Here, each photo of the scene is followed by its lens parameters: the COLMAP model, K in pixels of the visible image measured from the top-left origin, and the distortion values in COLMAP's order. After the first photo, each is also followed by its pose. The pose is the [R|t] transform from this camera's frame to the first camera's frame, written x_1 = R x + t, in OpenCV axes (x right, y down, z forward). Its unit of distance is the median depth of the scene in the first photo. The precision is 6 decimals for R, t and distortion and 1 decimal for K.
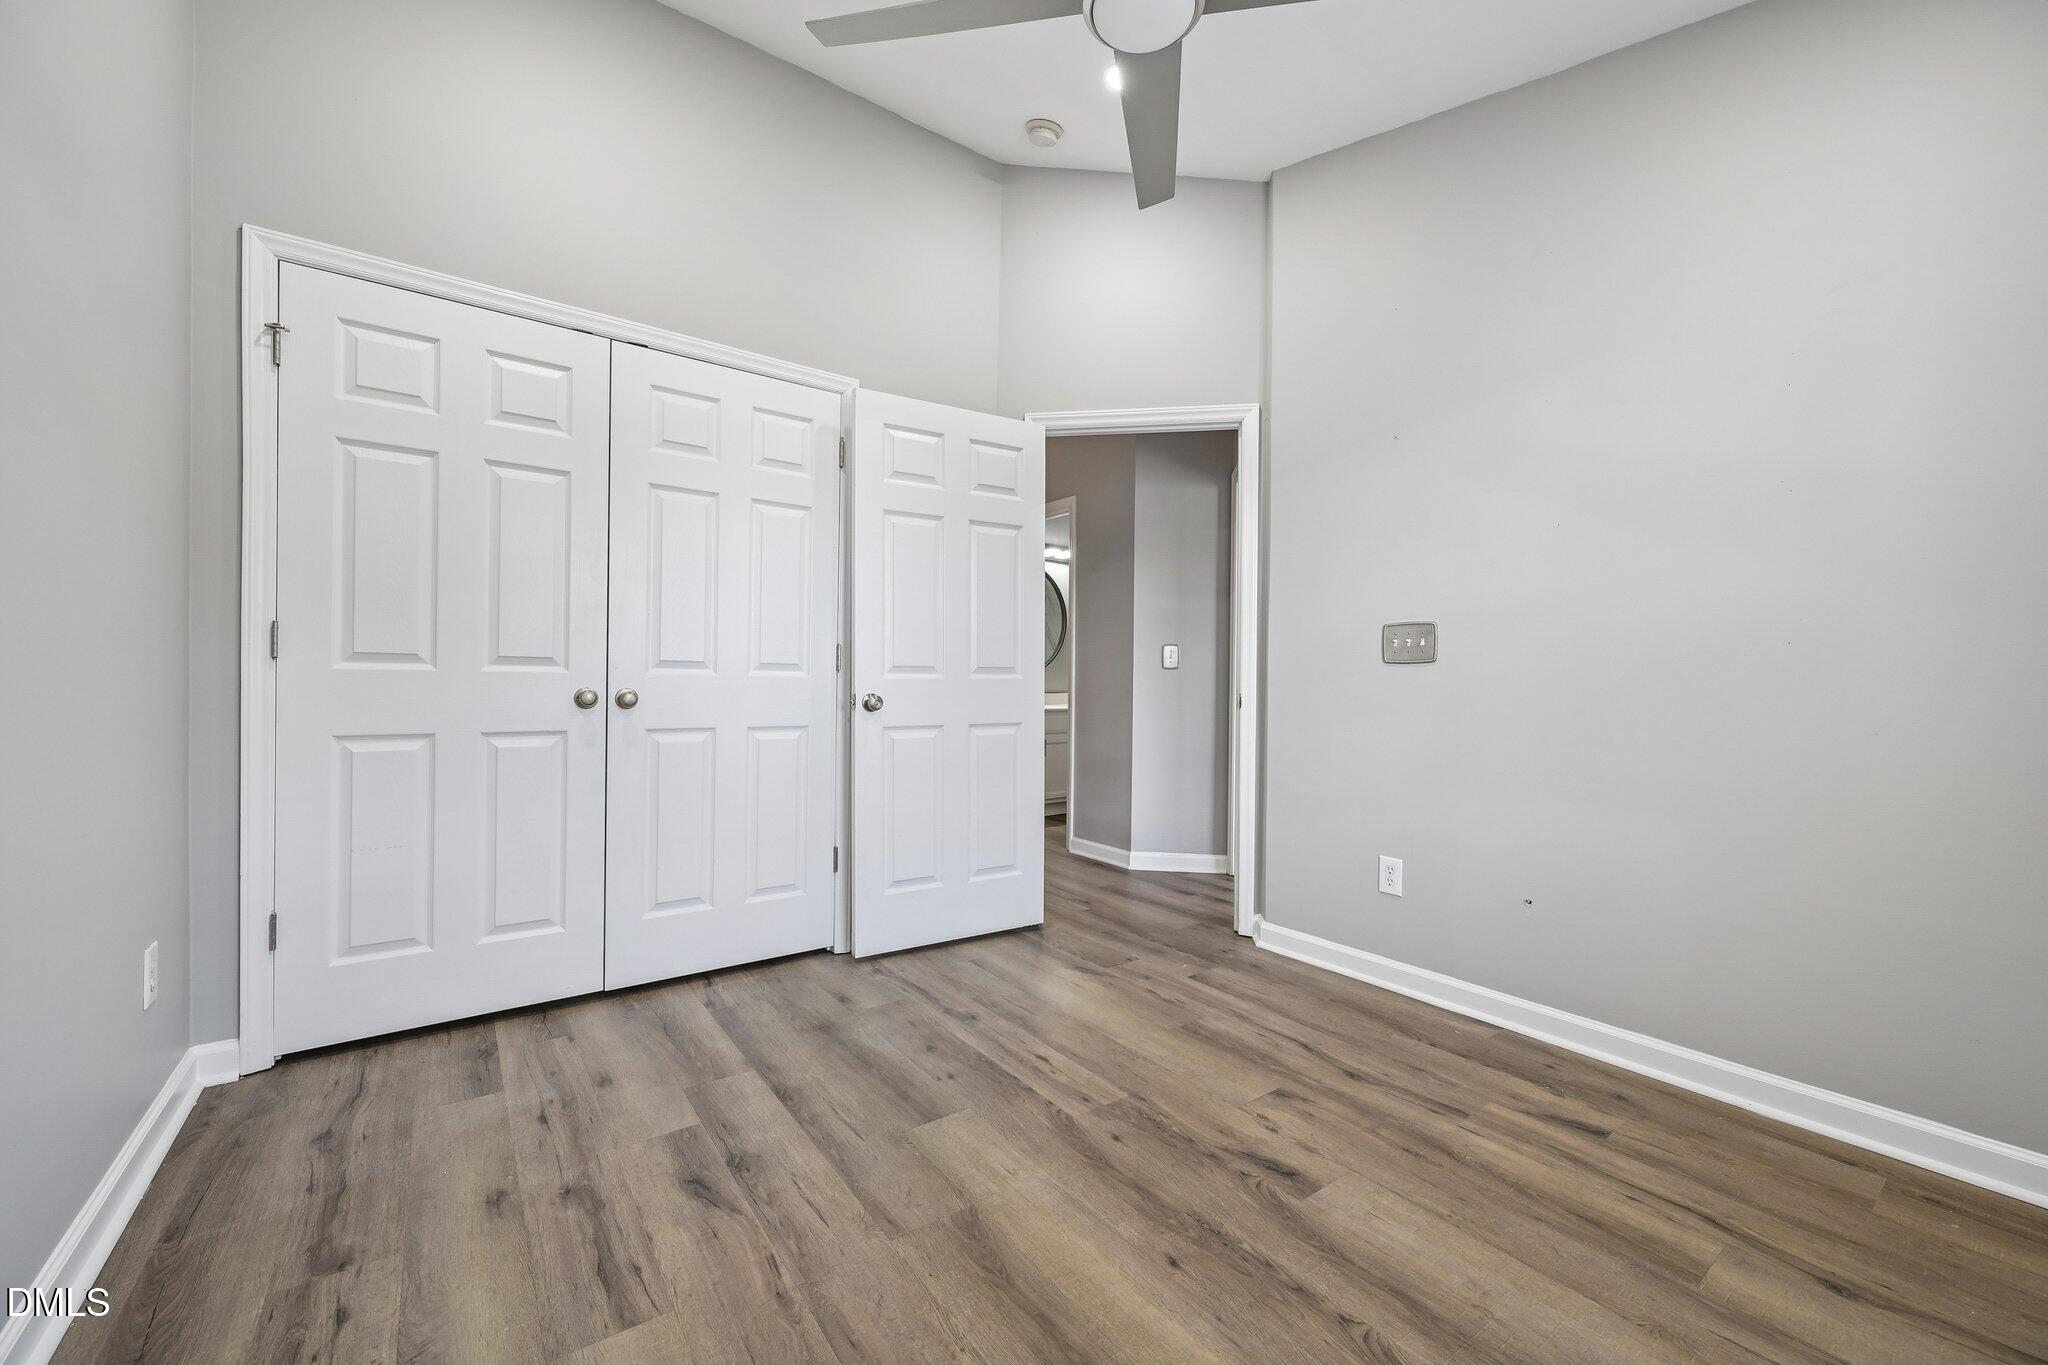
lens RADIAL K [[799.4, 0, 1025.3], [0, 799.4, 682.5], [0, 0, 1]] dist [-0.000426, -0.000138]
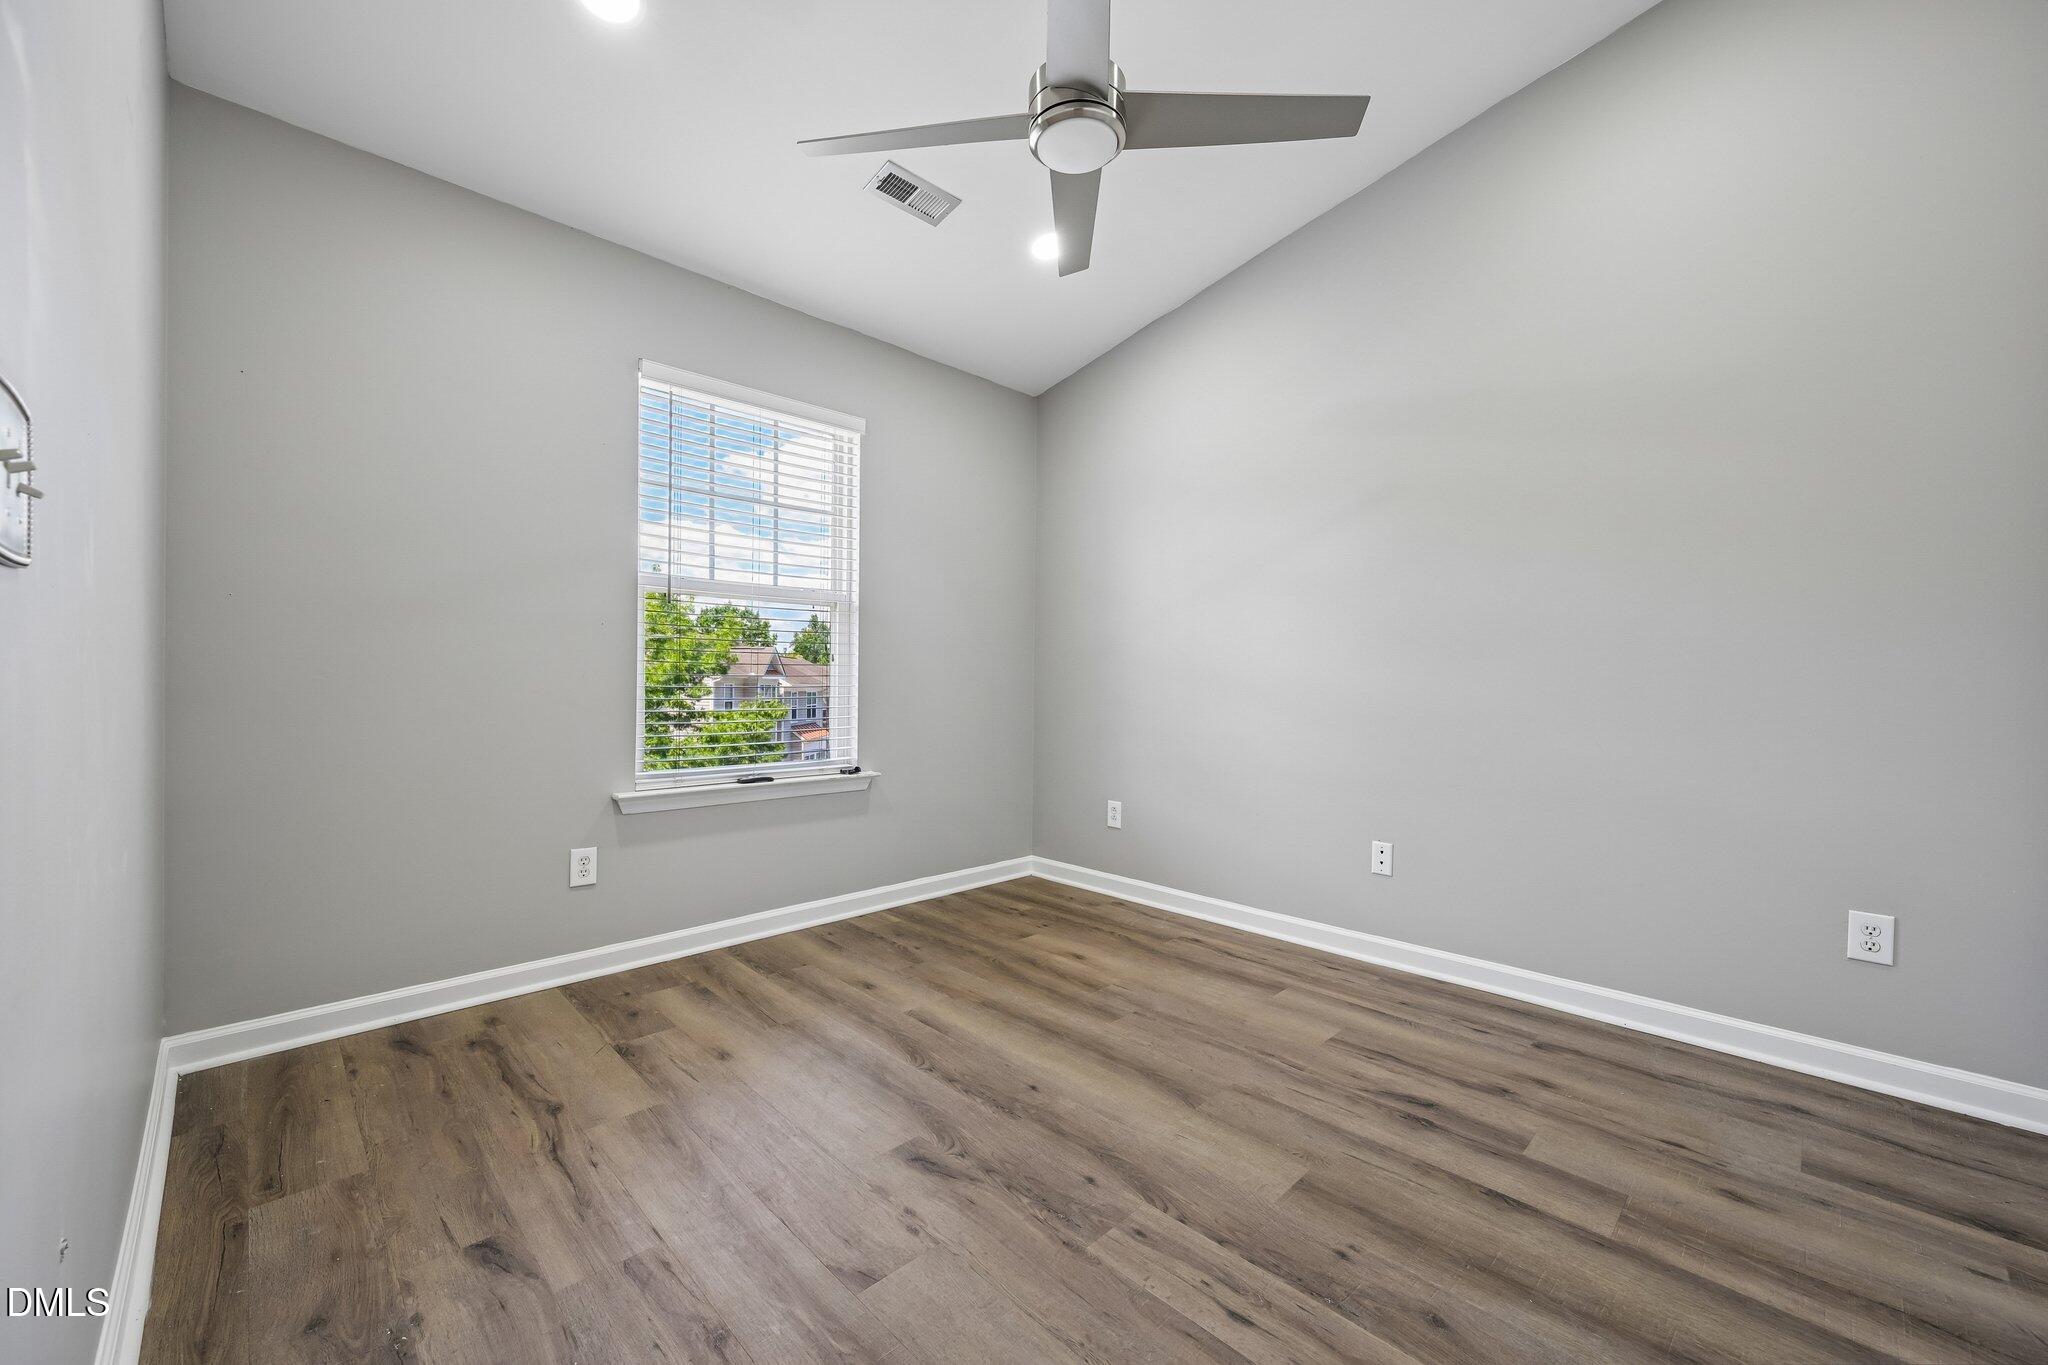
lens RADIAL K [[799.4, 0, 1023.8], [0, 799.4, 683.0], [0, 0, 1]] dist [-0.000426, -0.000138]
pose [[-0.989761, -0.021023, -0.141179, 0.336846], [-0.021591, 0.999764, 0.002490, 0.005257], [0.141093, 0.005513, -0.989981, 1.932926]]
